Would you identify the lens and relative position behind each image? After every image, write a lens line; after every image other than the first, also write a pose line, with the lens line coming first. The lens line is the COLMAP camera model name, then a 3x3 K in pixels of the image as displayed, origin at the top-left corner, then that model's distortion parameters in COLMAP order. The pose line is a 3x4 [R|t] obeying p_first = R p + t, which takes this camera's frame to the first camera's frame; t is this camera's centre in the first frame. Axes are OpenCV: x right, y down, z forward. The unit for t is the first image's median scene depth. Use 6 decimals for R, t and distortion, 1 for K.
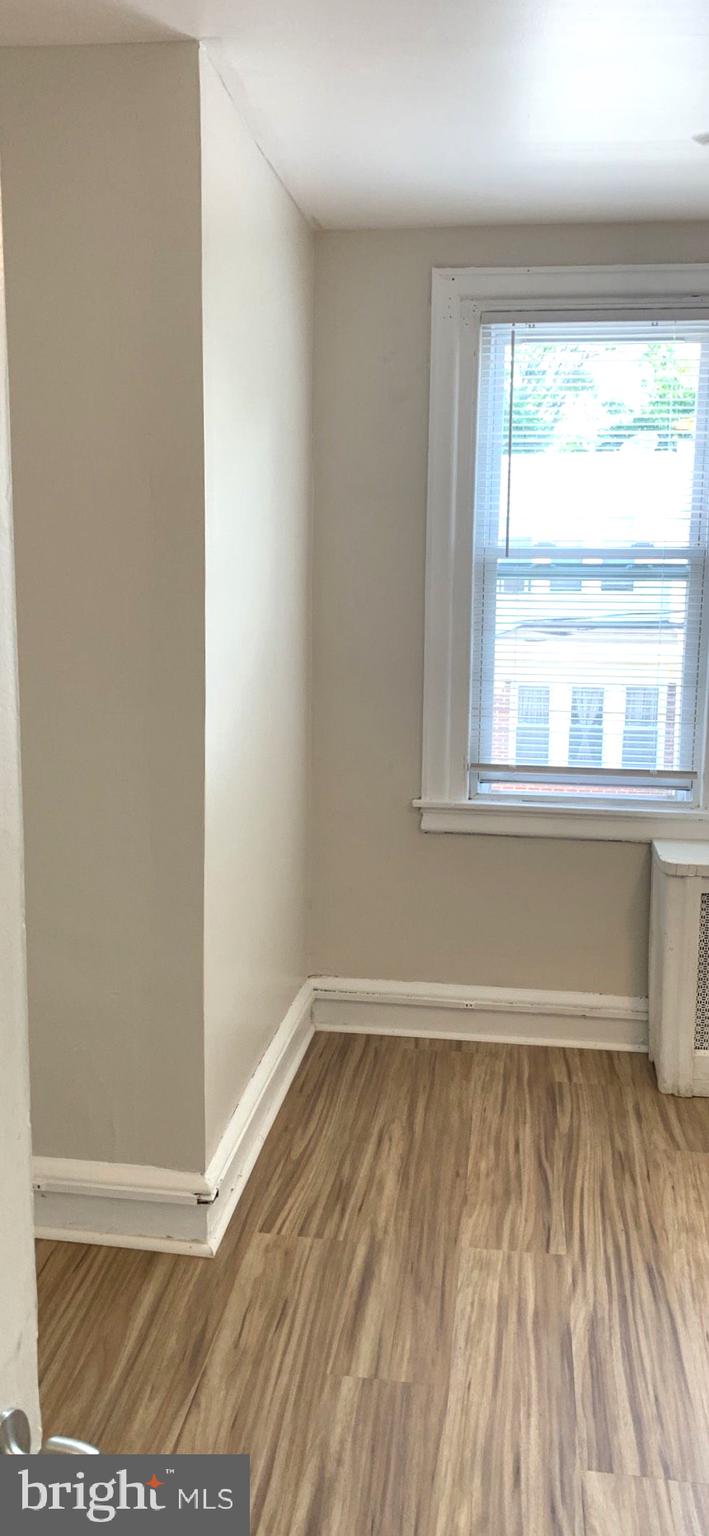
lens RADIAL K [[1256.4, 0, 354.5], [0, 1256.4, 768.0], [0, 0, 1]] dist [0.099362, -0.175773]
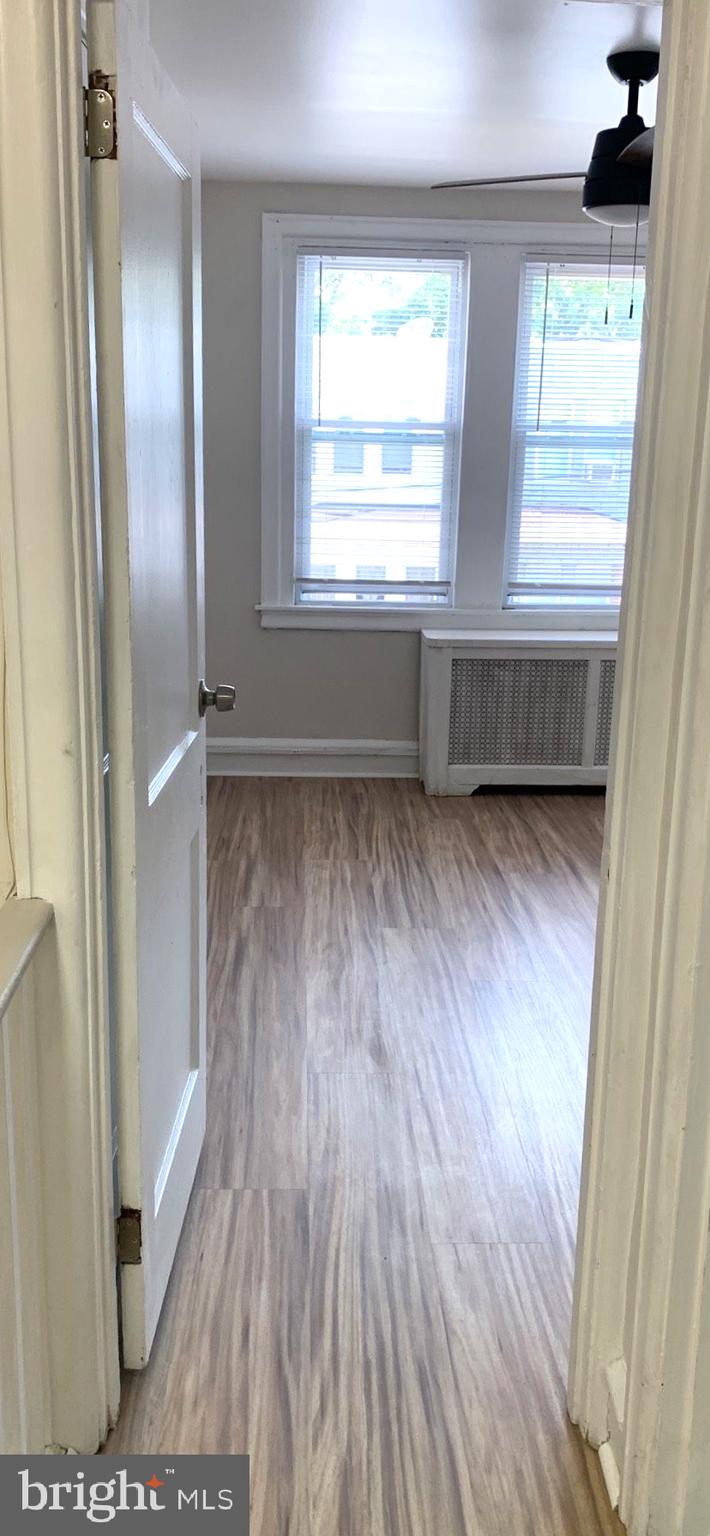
lens RADIAL K [[1256.4, 0, 355.0], [0, 1256.4, 768.0], [0, 0, 1]] dist [0.099362, -0.175773]
pose [[0.985118, -0.026837, 0.169773, -0.101821], [0.012171, 0.996147, 0.086845, 0.102316], [-0.171449, -0.083486, 0.981649, -0.480556]]
